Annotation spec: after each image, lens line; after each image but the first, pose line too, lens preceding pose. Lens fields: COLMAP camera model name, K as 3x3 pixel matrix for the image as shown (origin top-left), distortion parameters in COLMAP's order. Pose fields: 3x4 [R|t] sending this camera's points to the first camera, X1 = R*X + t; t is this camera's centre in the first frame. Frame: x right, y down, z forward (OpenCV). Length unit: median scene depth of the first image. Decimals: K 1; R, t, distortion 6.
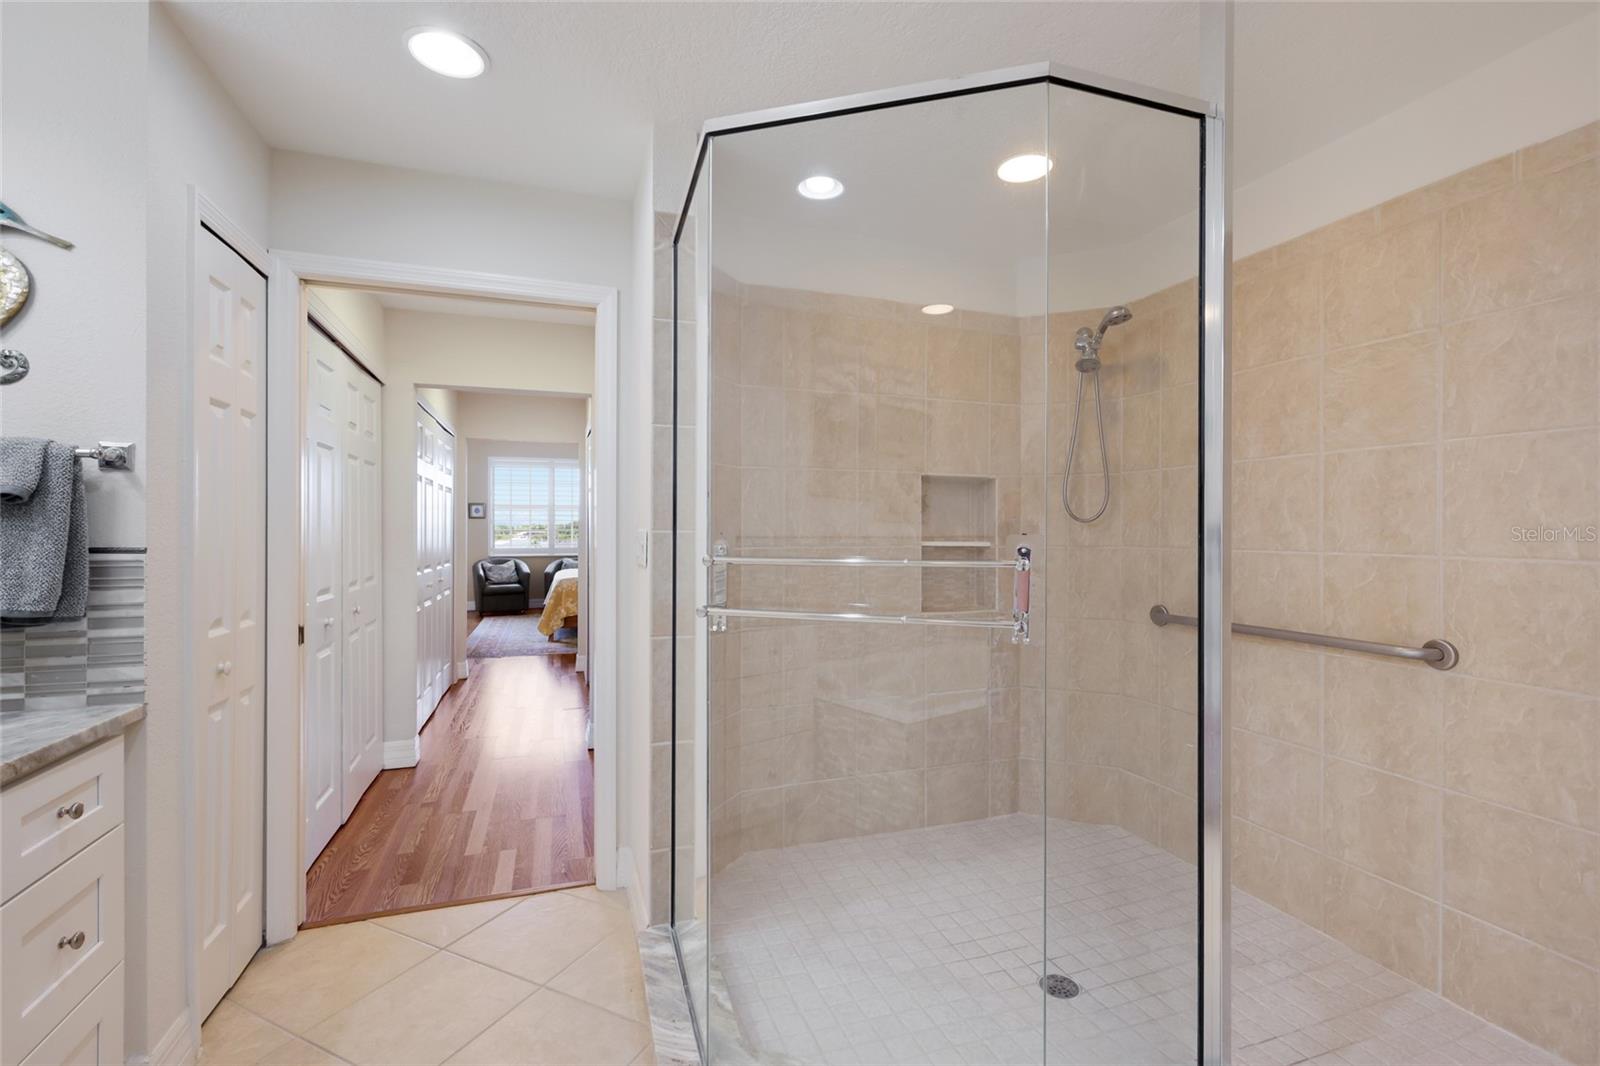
lens RADIAL K [[695.5, 0, 797.7], [0, 695.5, 526.3], [0, 0, 1]] dist [0.000625, 0.002428]
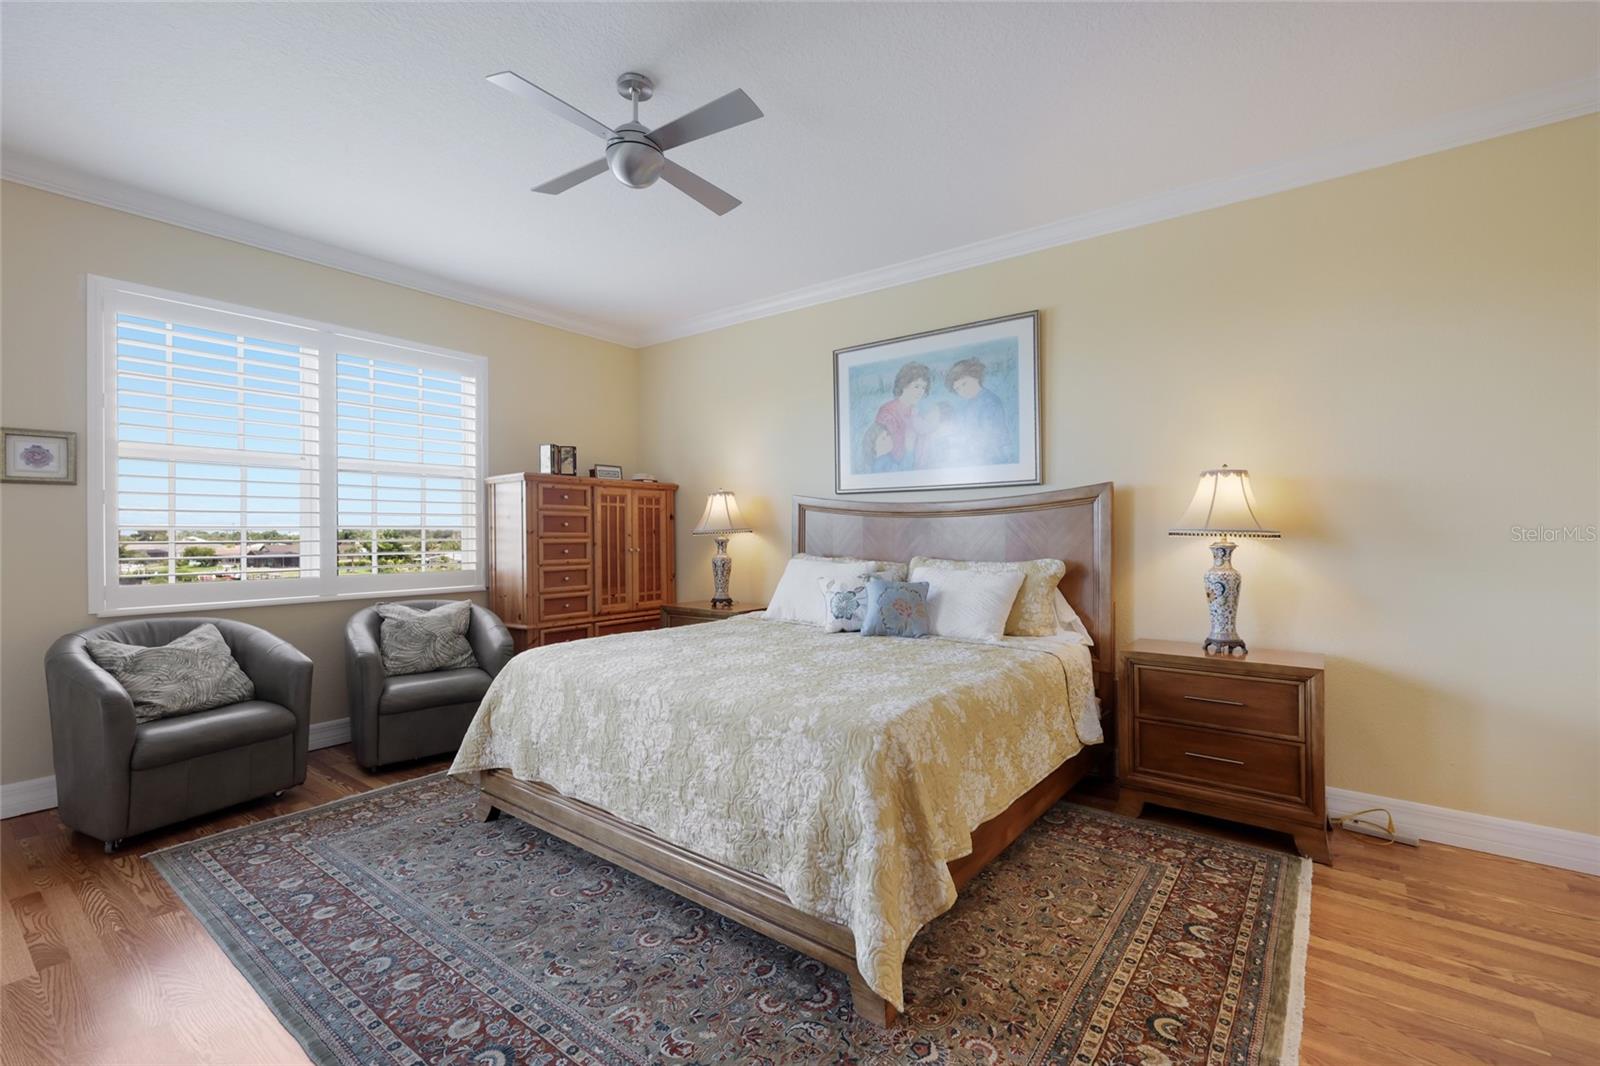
lens RADIAL K [[695.5, 0, 801.1], [0, 695.5, 532.8], [0, 0, 1]] dist [0.000625, 0.002428]
pose [[0.829094, -0.001764, 0.559107, -0.369741], [0.000021, 0.999995, 0.003124, 0.007498], [-0.559109, -0.002578, 0.829090, 0.605571]]
